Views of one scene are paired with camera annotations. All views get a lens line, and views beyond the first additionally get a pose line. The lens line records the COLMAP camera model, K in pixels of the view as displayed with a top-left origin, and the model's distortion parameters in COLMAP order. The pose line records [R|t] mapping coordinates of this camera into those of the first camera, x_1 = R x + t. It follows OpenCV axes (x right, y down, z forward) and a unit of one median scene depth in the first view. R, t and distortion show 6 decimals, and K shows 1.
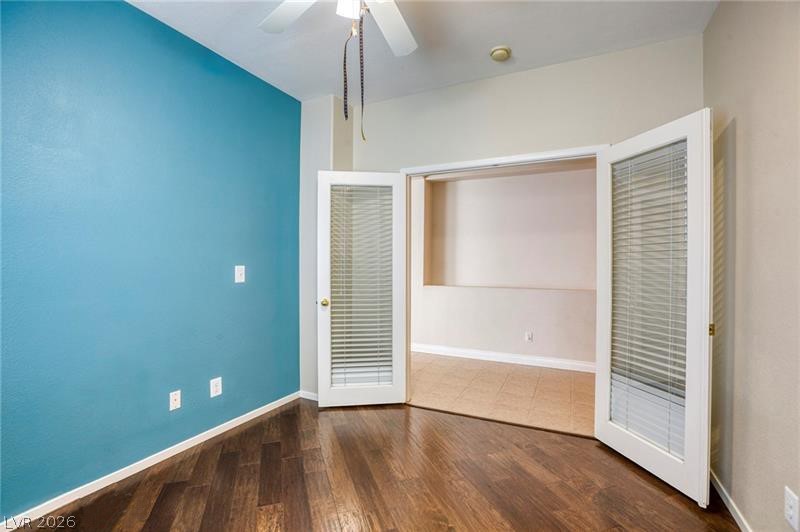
lens RADIAL K [[375.9, 0, 388.2], [0, 375.9, 265.1], [0, 0, 1]] dist [-0.052781, 0.022599]
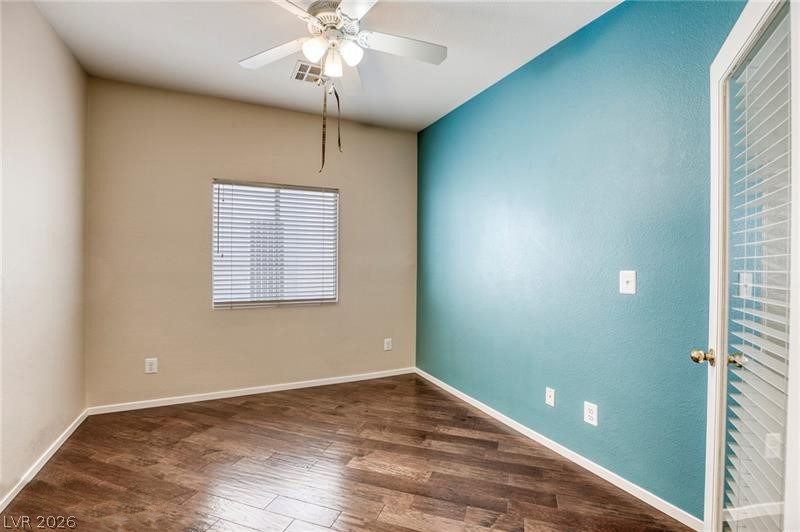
lens RADIAL K [[375.9, 0, 388.2], [0, 375.9, 265.1], [0, 0, 1]] dist [-0.052781, 0.022599]
pose [[-0.614714, 0.007538, -0.788714, 0.544722], [-0.005526, 0.999889, 0.013863, -0.018915], [0.788730, 0.012880, -0.614604, 1.308908]]
